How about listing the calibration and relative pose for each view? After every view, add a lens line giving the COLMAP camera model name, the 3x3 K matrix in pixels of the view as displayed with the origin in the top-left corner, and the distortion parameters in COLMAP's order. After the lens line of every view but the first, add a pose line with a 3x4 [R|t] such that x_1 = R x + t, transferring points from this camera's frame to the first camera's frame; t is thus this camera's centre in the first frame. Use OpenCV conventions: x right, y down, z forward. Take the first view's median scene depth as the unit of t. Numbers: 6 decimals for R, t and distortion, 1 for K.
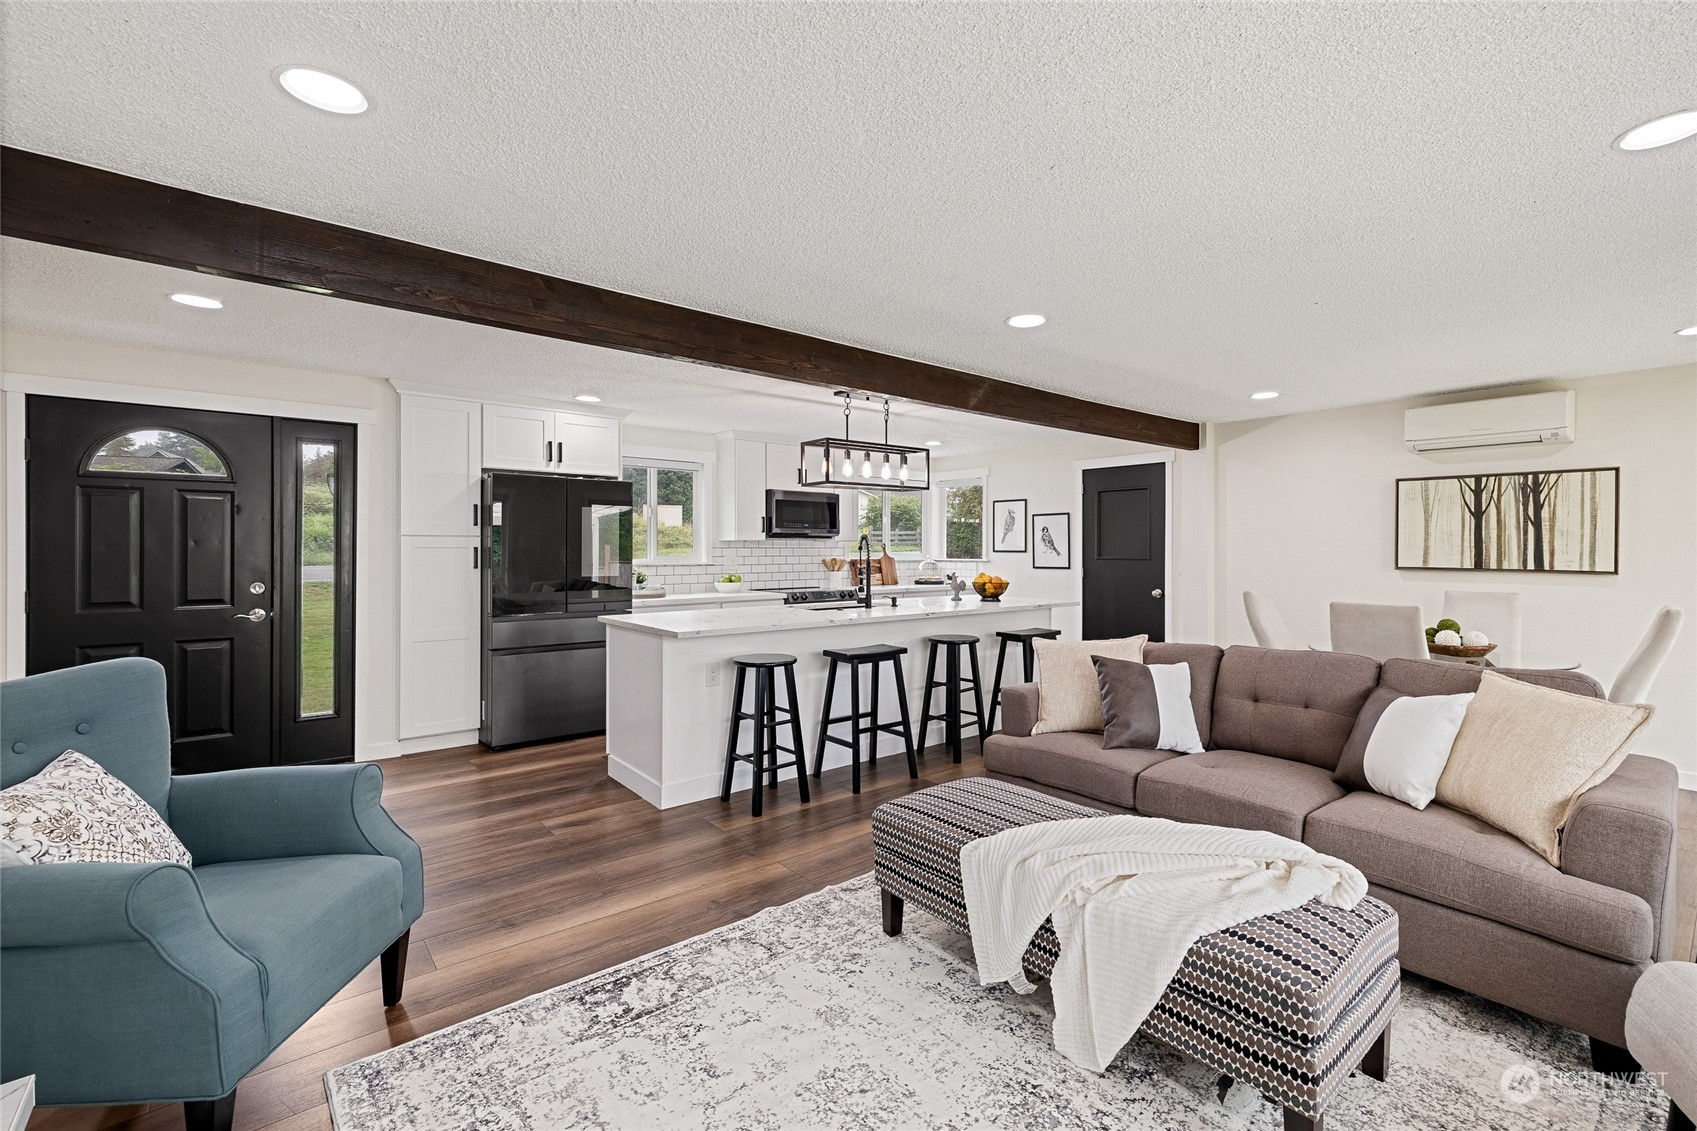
lens RADIAL K [[720.2, 0, 857.4], [0, 720.2, 558.3], [0, 0, 1]] dist [0.004149, 0.000460]
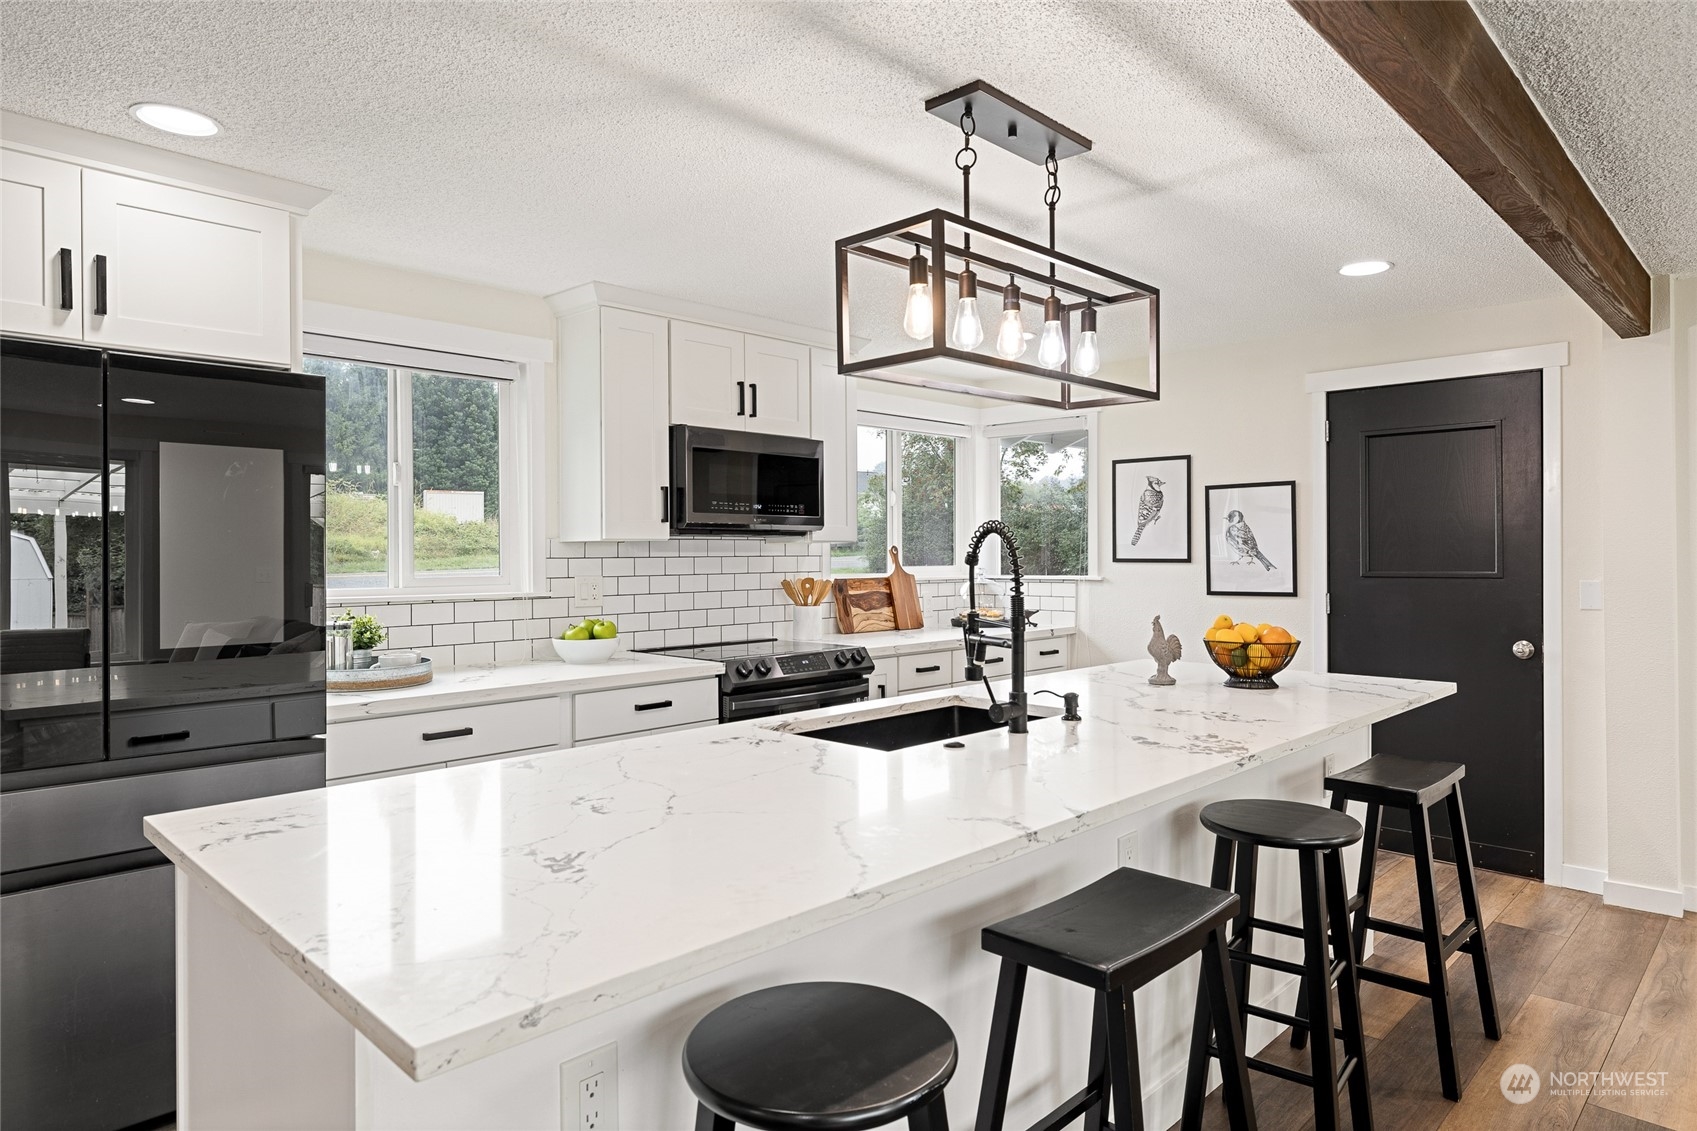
lens RADIAL K [[1014.1, 0, 839.2], [0, 1014.1, 562.9], [0, 0, 1]] dist [0.009281, 0.001060]
pose [[0.995204, -0.006461, 0.097609, -0.100211], [0.006869, 0.999969, -0.003840, -0.009434], [-0.097581, 0.004492, 0.995217, 0.438673]]
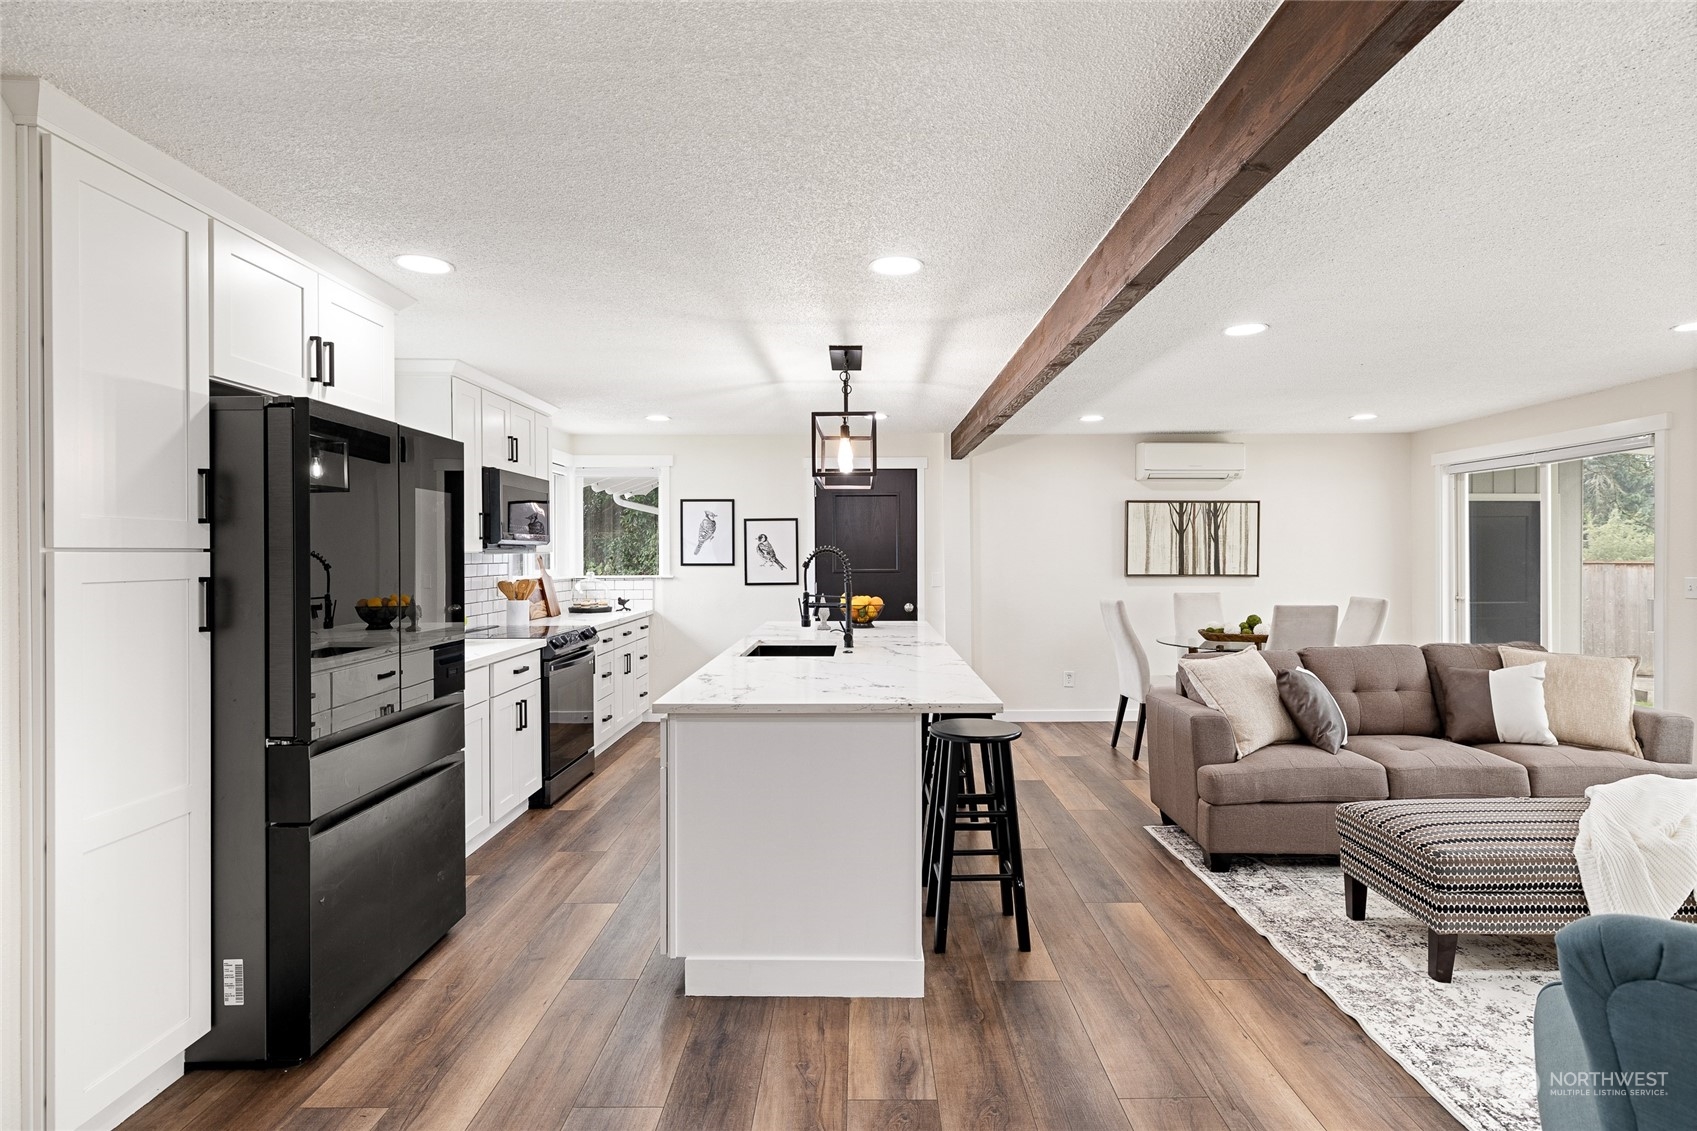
lens RADIAL K [[876.7, 0, 846.3], [0, 876.7, 558.2], [0, 0, 1]] dist [-0.005165, -0.000468]
pose [[0.657310, -0.008294, 0.753575, -0.560708], [0.015700, 0.999873, -0.002690, -0.016079], [-0.753457, 0.013599, 0.657357, 0.354334]]
